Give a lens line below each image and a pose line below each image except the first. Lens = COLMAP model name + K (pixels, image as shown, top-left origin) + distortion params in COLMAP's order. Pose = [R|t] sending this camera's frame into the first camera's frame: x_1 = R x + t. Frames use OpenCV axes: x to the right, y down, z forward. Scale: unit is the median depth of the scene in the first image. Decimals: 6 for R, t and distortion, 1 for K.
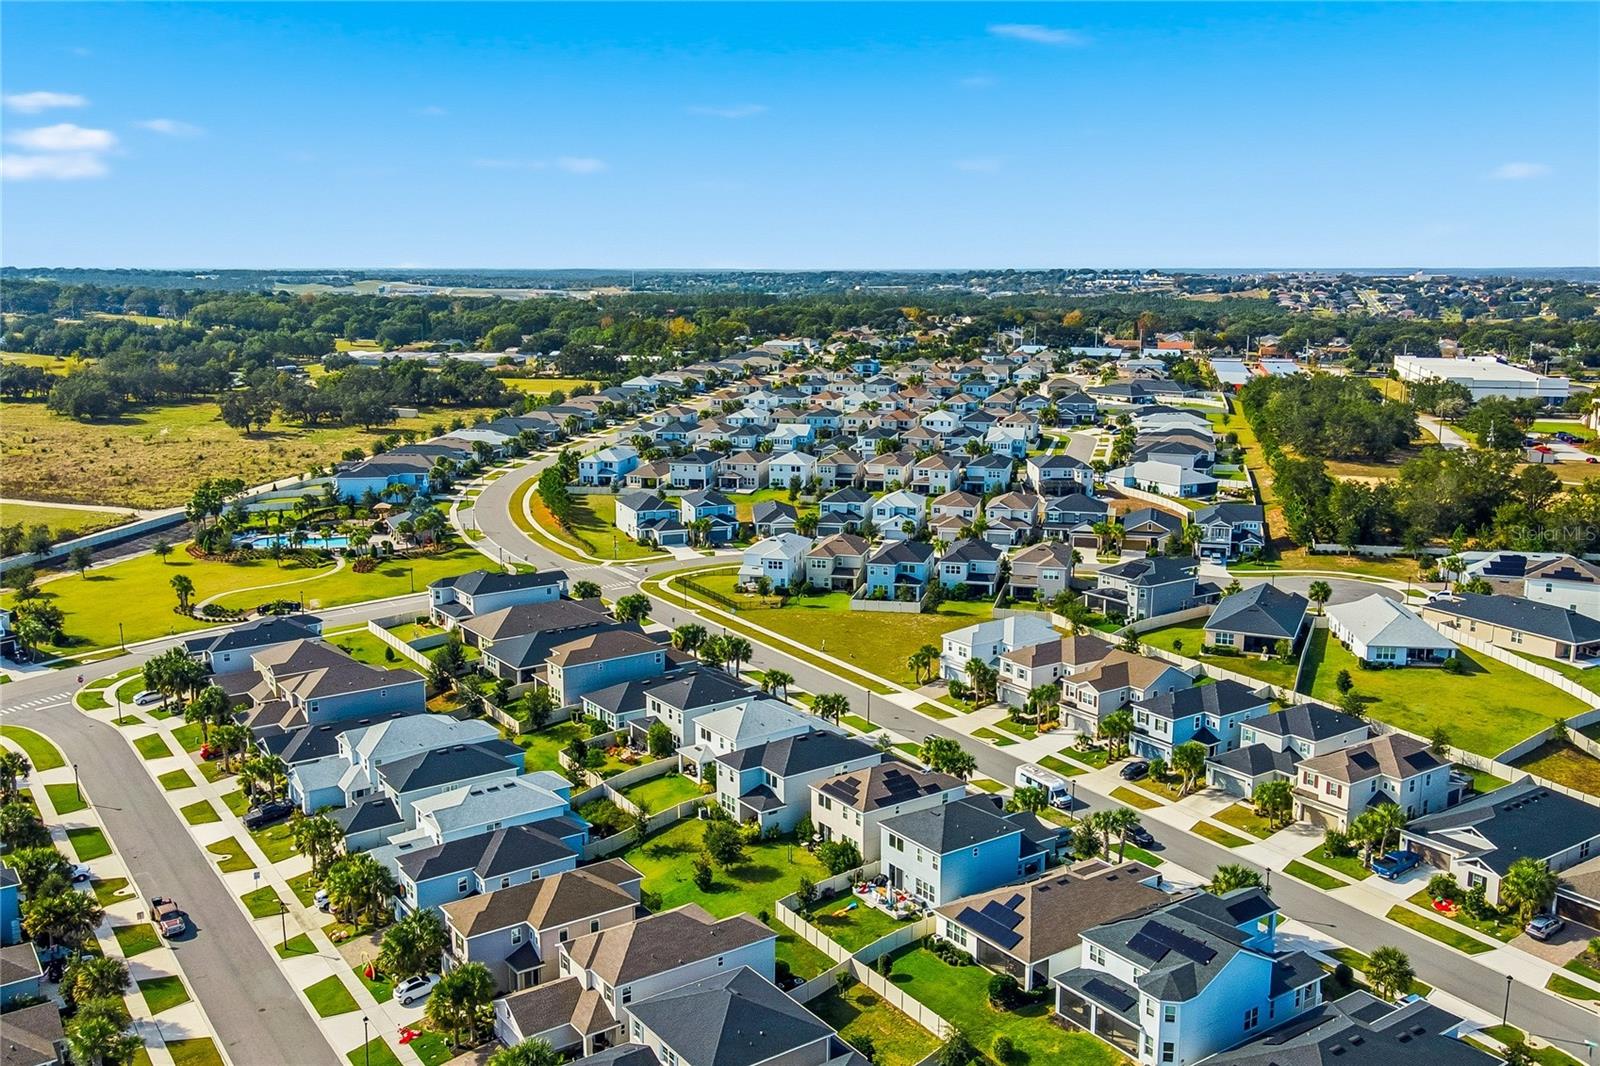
lens RADIAL K [[1396.6, 0, 800.0], [0, 1396.6, 533.0], [0, 0, 1]] dist [0.040188, 0.018076]
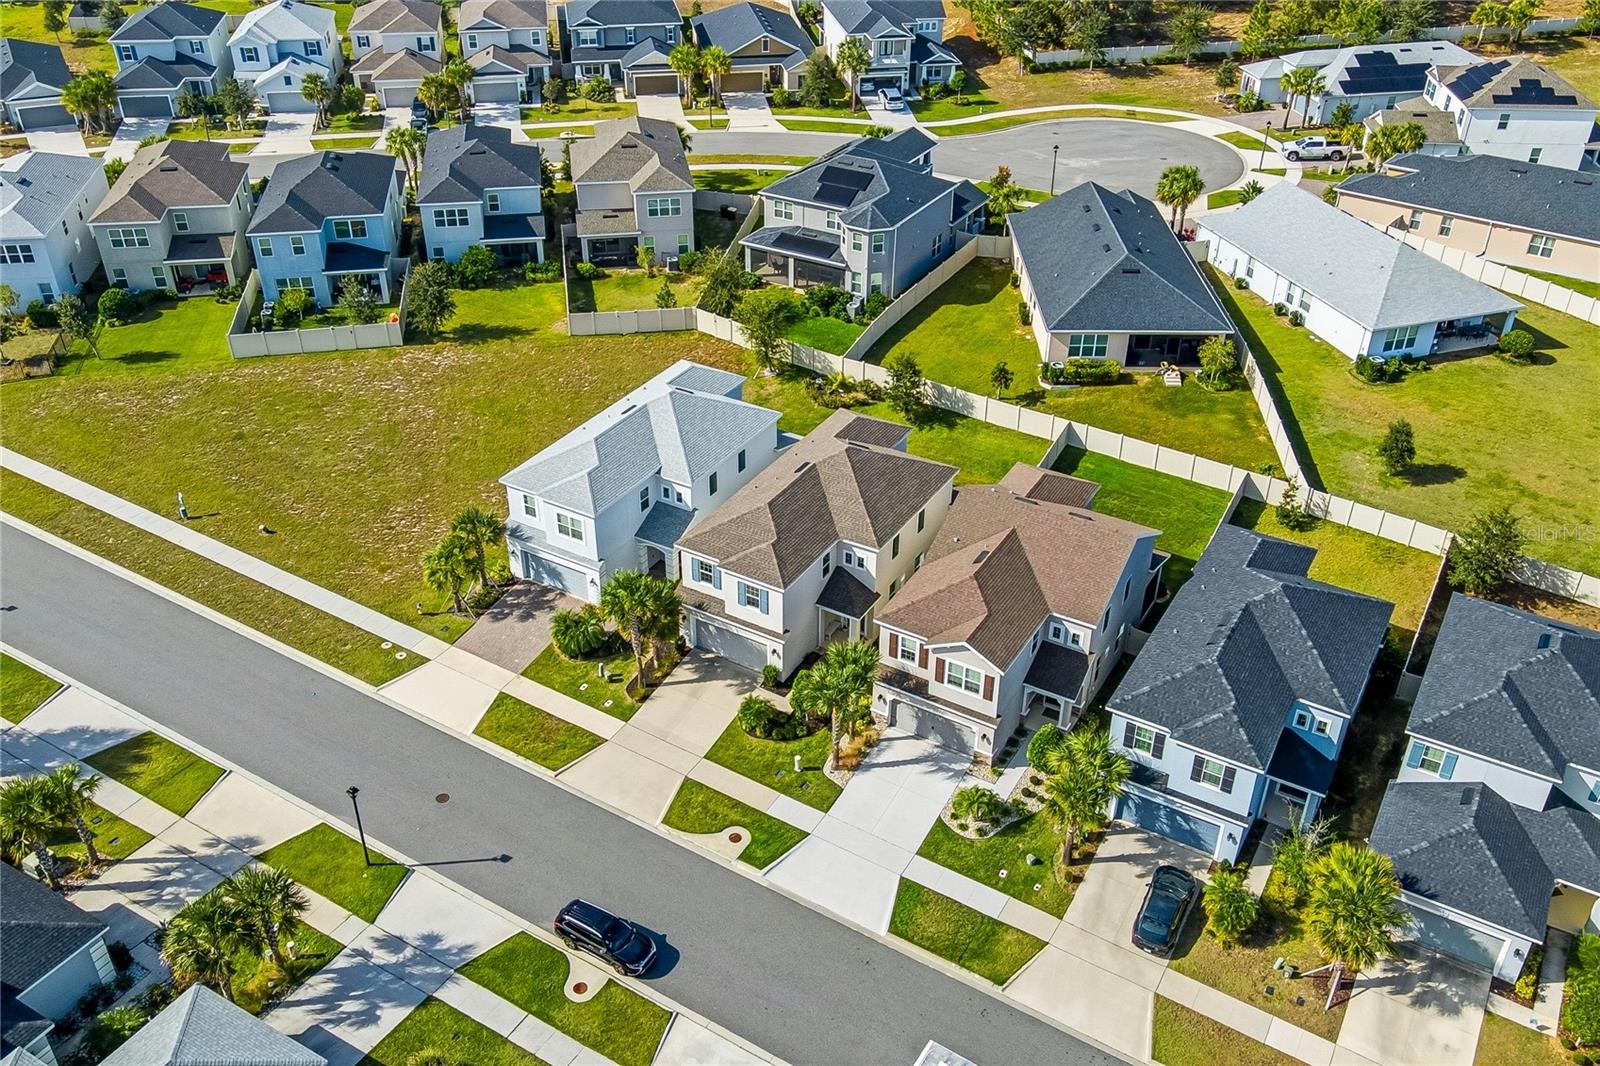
lens RADIAL K [[1396.6, 0, 800.0], [0, 1396.6, 533.0], [0, 0, 1]] dist [0.040188, 0.018076]
pose [[0.914674, -0.217498, 0.340686, 0.035098], [0.074613, 0.919250, 0.386539, -0.047749], [-0.397247, -0.328138, 0.857042, 0.528812]]
